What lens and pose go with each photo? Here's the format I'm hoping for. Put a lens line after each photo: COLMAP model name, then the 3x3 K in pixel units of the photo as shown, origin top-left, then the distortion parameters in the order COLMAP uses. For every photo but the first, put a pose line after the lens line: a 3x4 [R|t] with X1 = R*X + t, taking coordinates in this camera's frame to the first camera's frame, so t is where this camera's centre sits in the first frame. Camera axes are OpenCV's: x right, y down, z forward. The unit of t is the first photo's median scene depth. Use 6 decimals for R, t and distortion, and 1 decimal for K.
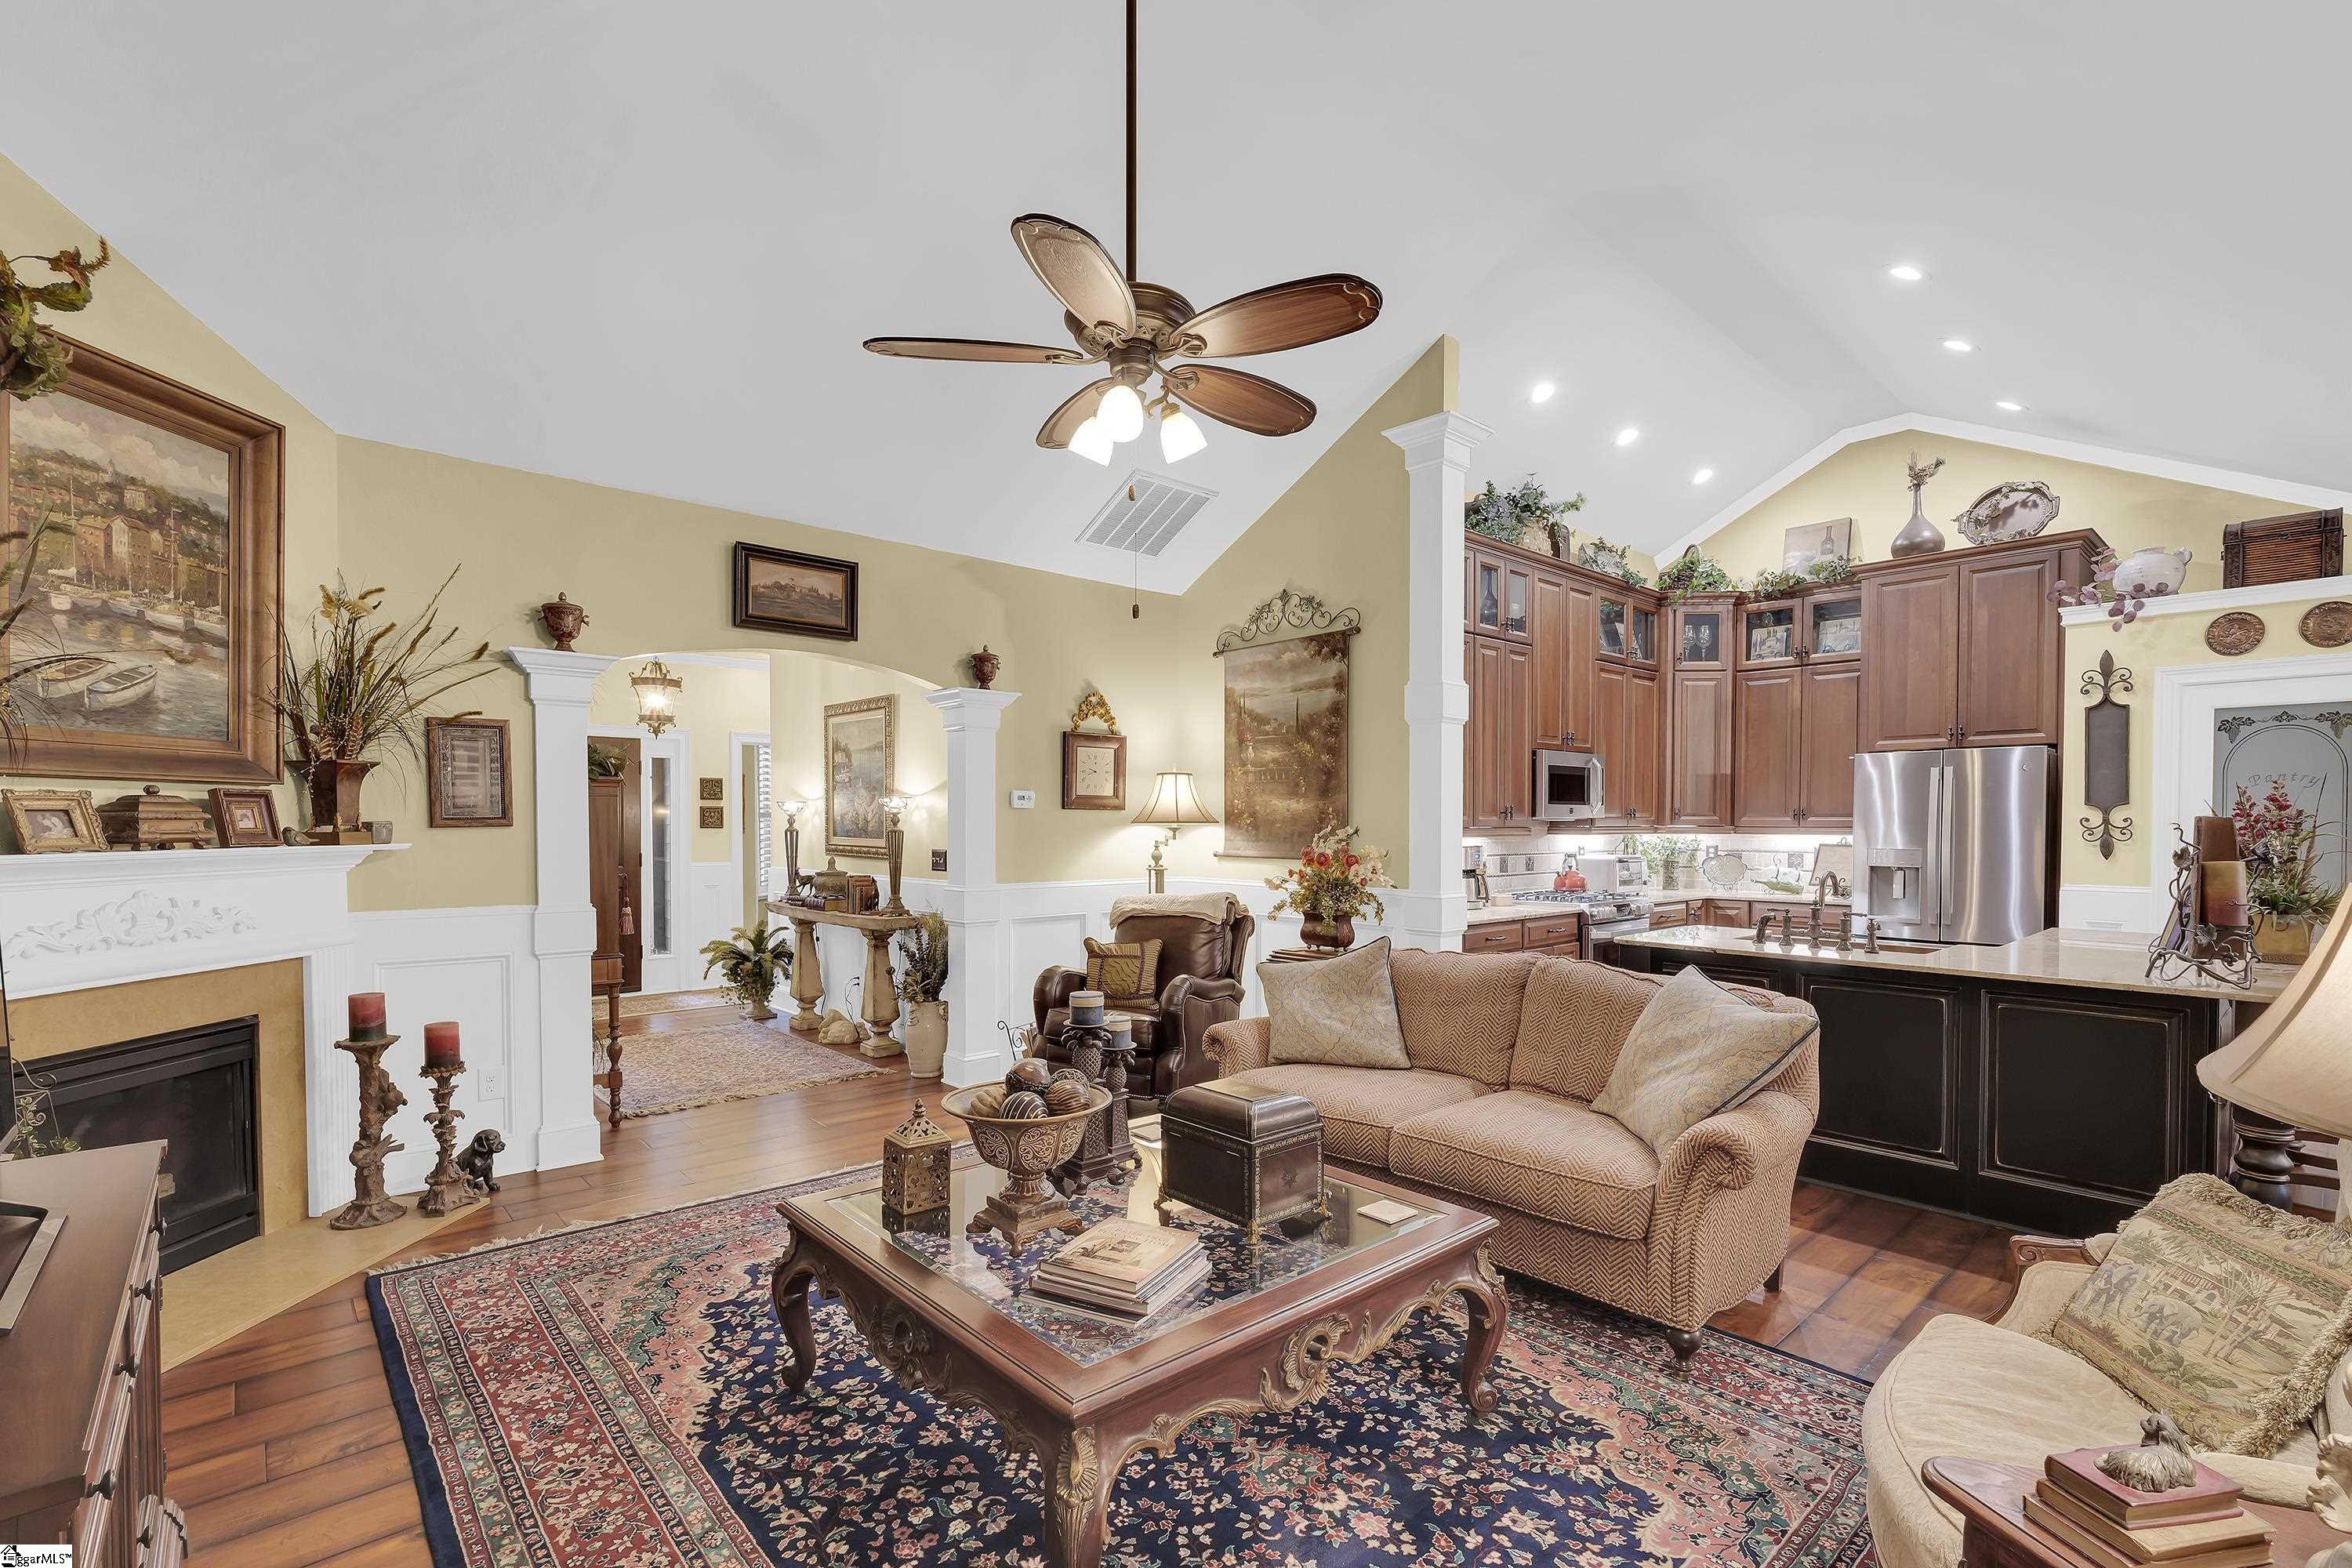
lens RADIAL K [[1060.9, 0, 1184.9], [0, 1060.9, 839.9], [0, 0, 1]] dist [-0.002882, 0.001407]
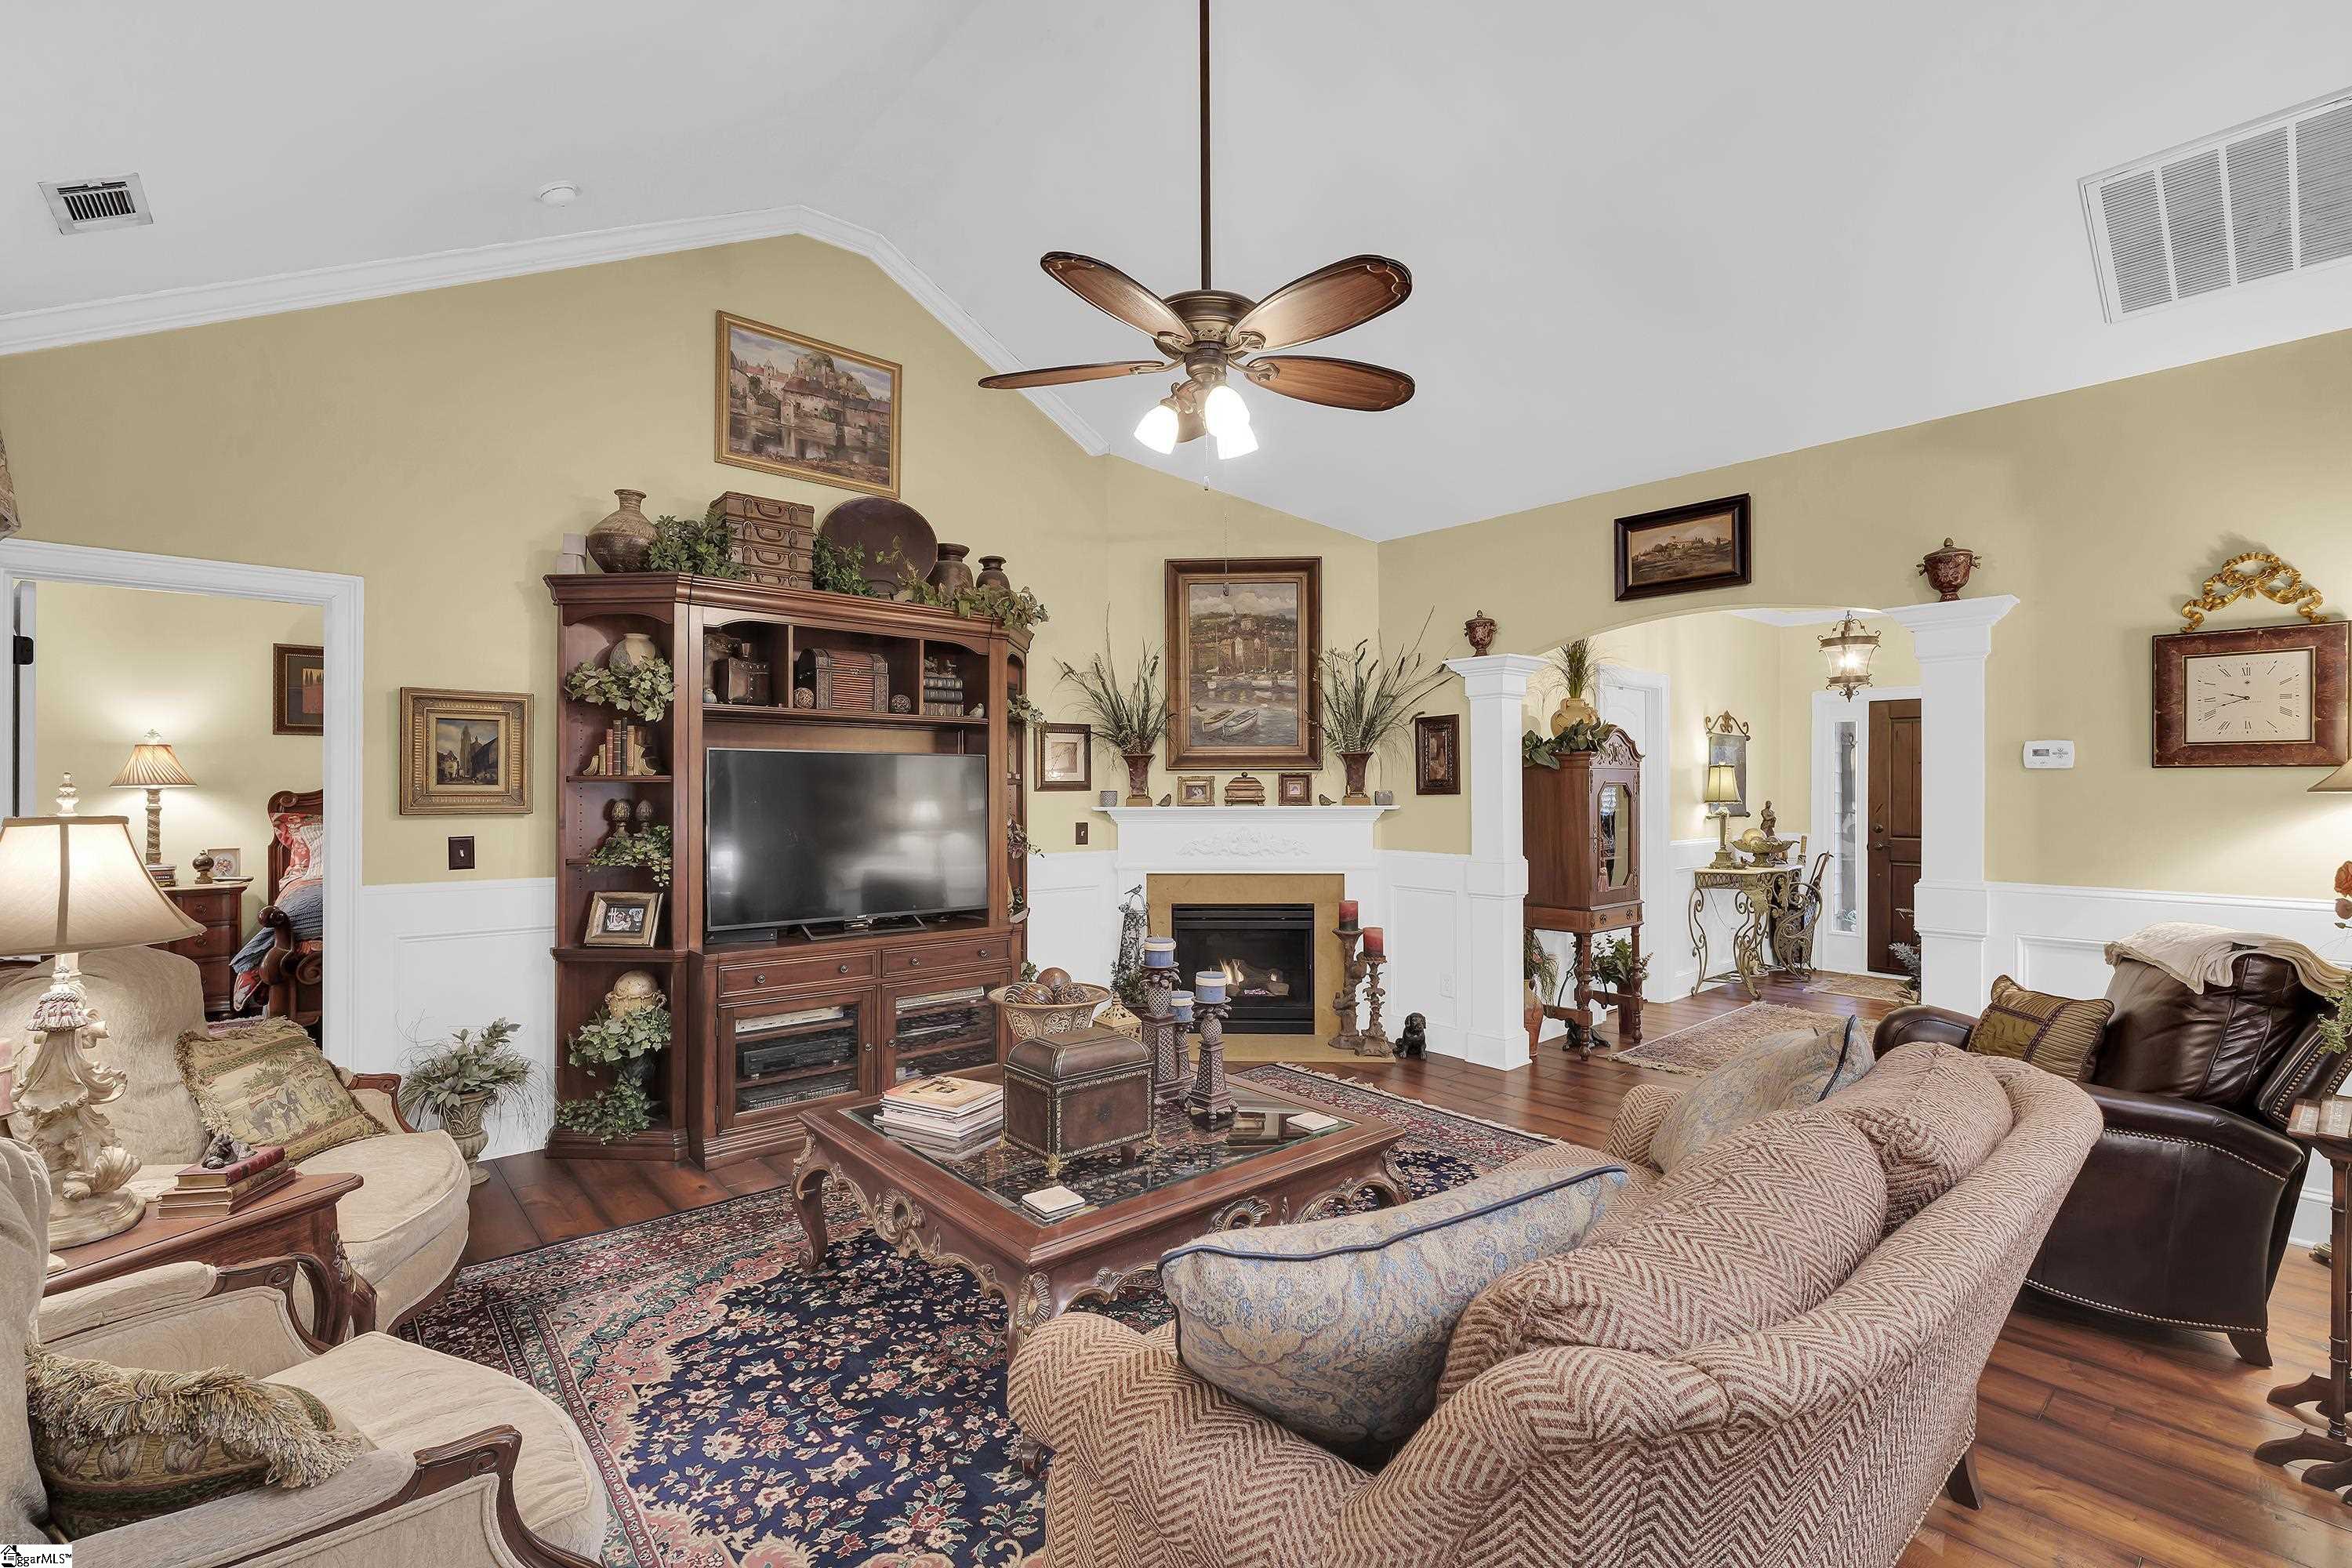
lens RADIAL K [[1032.7, 0, 1178.1], [0, 1032.7, 786.9], [0, 0, 1]] dist [-0.008434, 0.001294]
pose [[-0.010418, -0.006835, -0.999922, 0.483143], [-0.015668, 0.999855, -0.006672, -0.005588], [0.999823, 0.015598, -0.010524, 0.483587]]
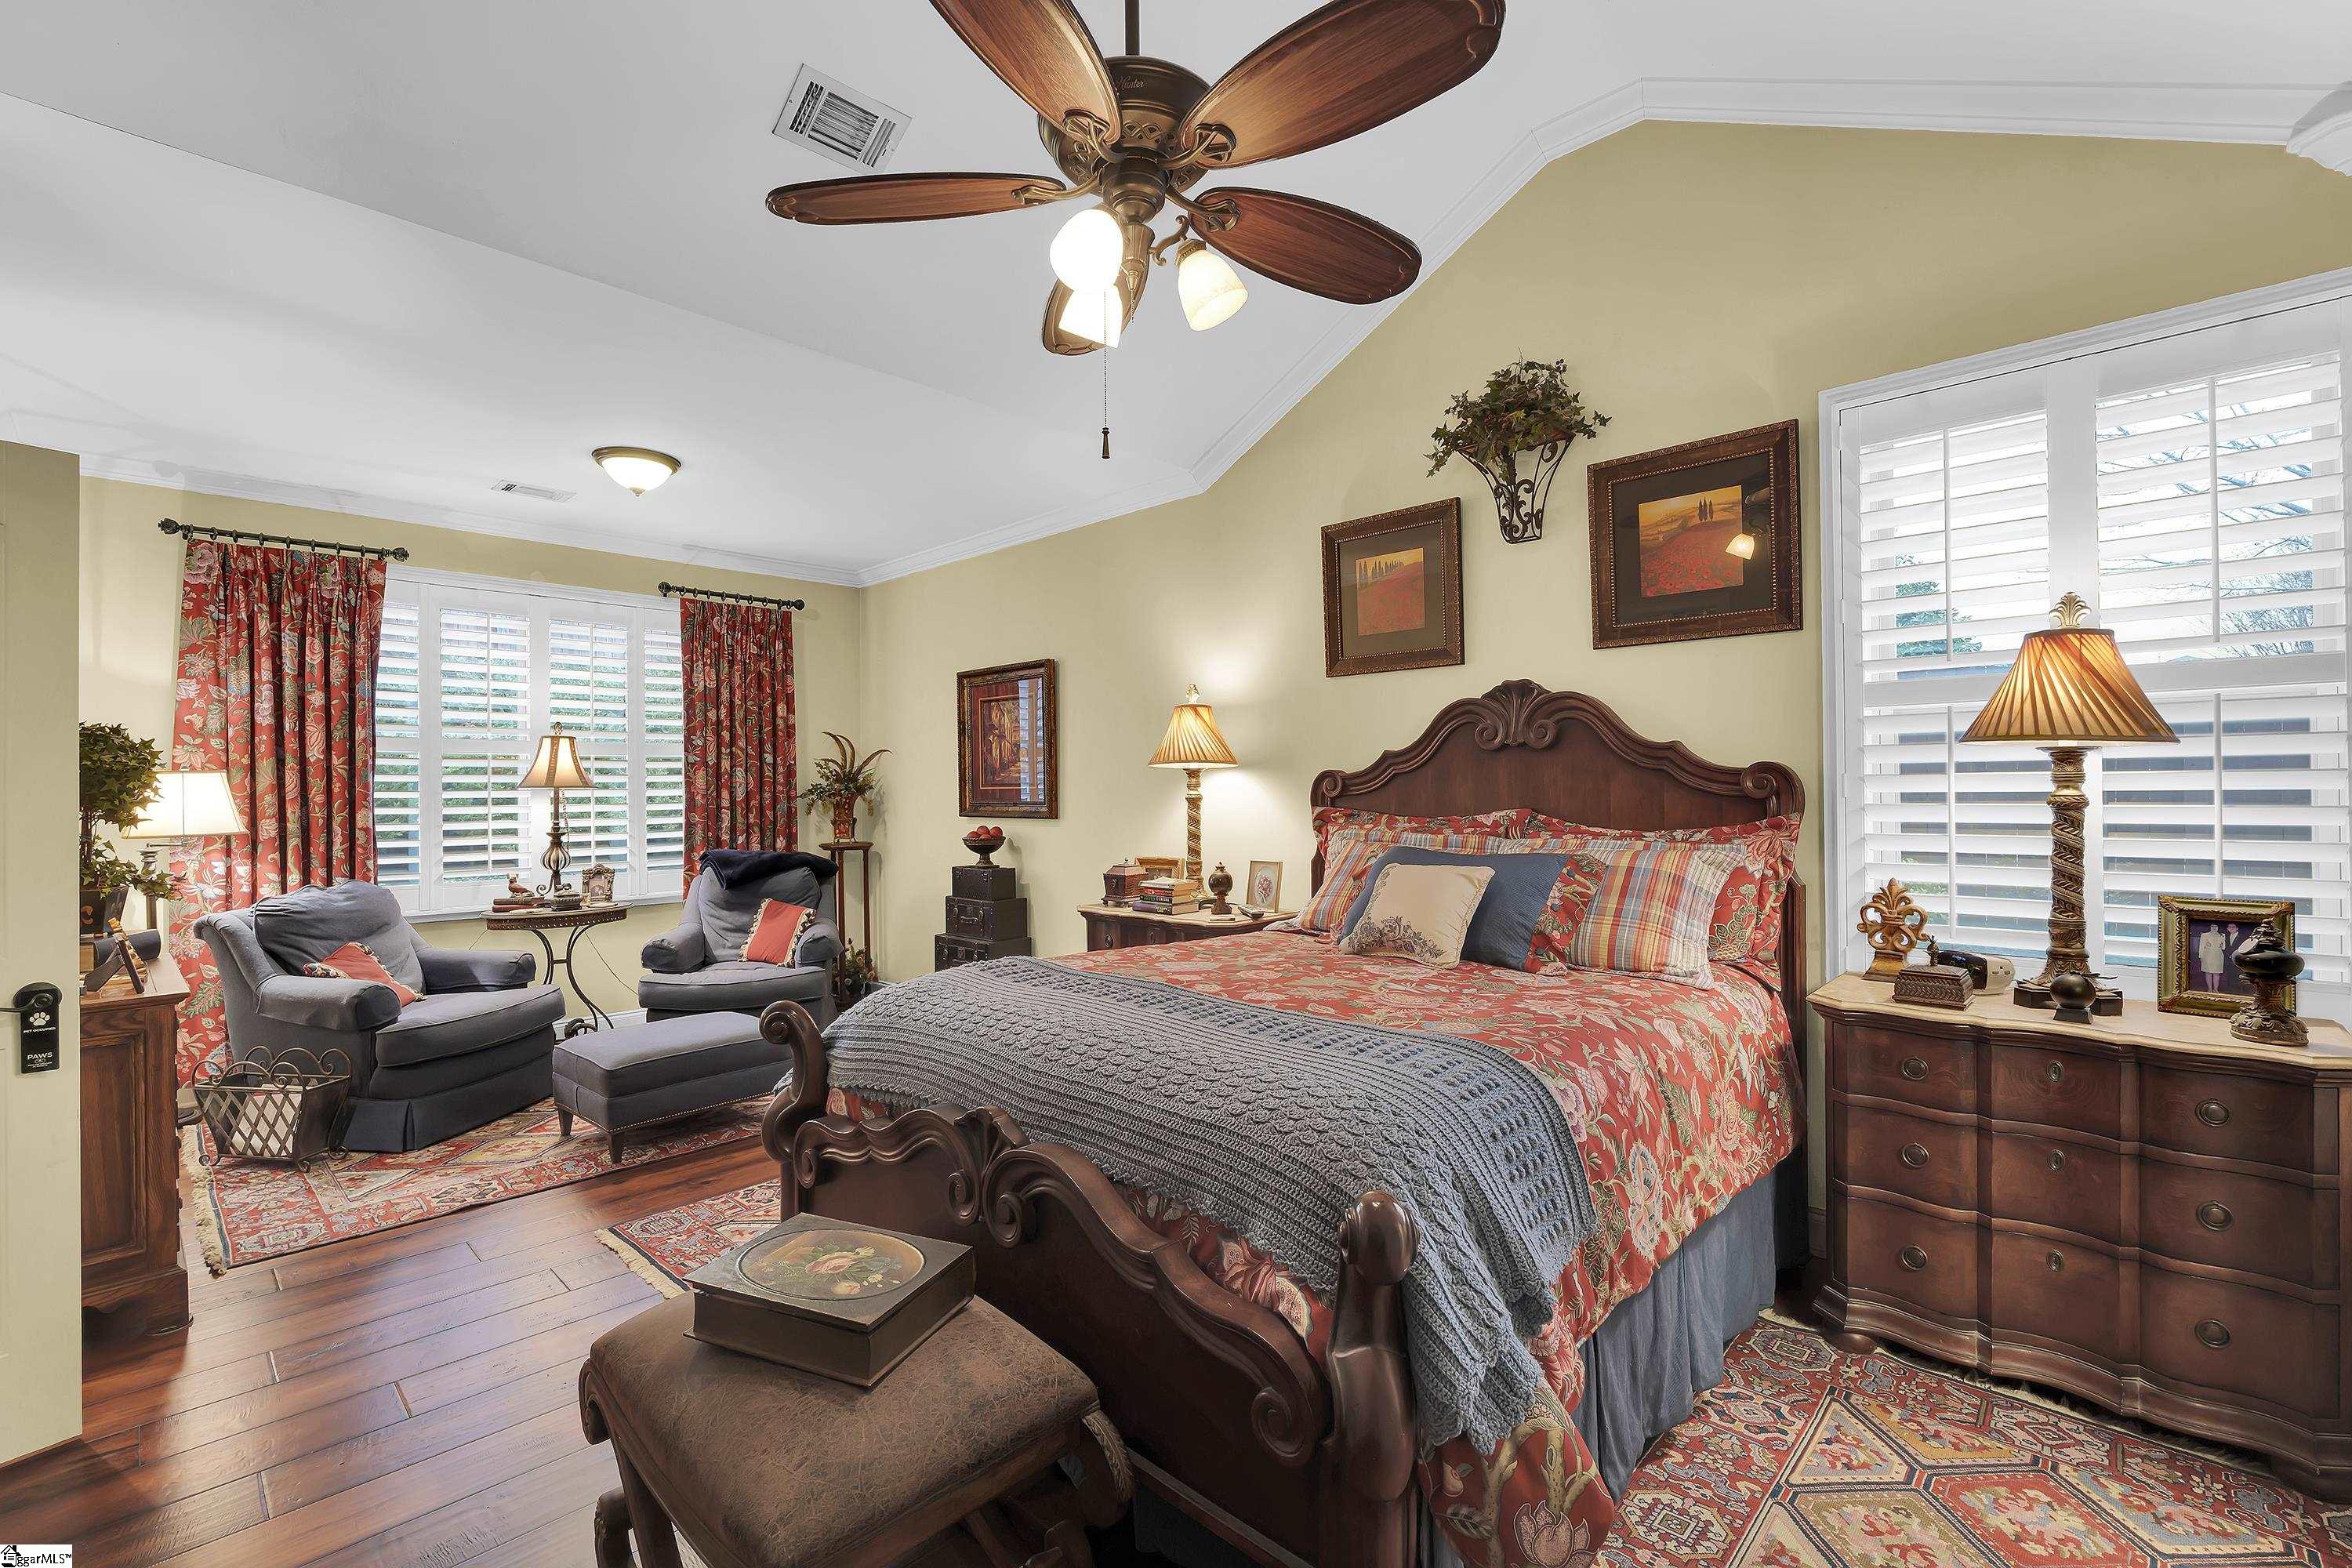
lens RADIAL K [[1032.7, 0, 1194.9], [0, 1032.7, 783.5], [0, 0, 1]] dist [-0.008434, 0.001294]
pose [[-0.997138, 0.003893, -0.075496, -0.527178], [0.002876, 0.999904, 0.013579, 0.006540], [0.075542, 0.013323, -0.997054, 0.146201]]
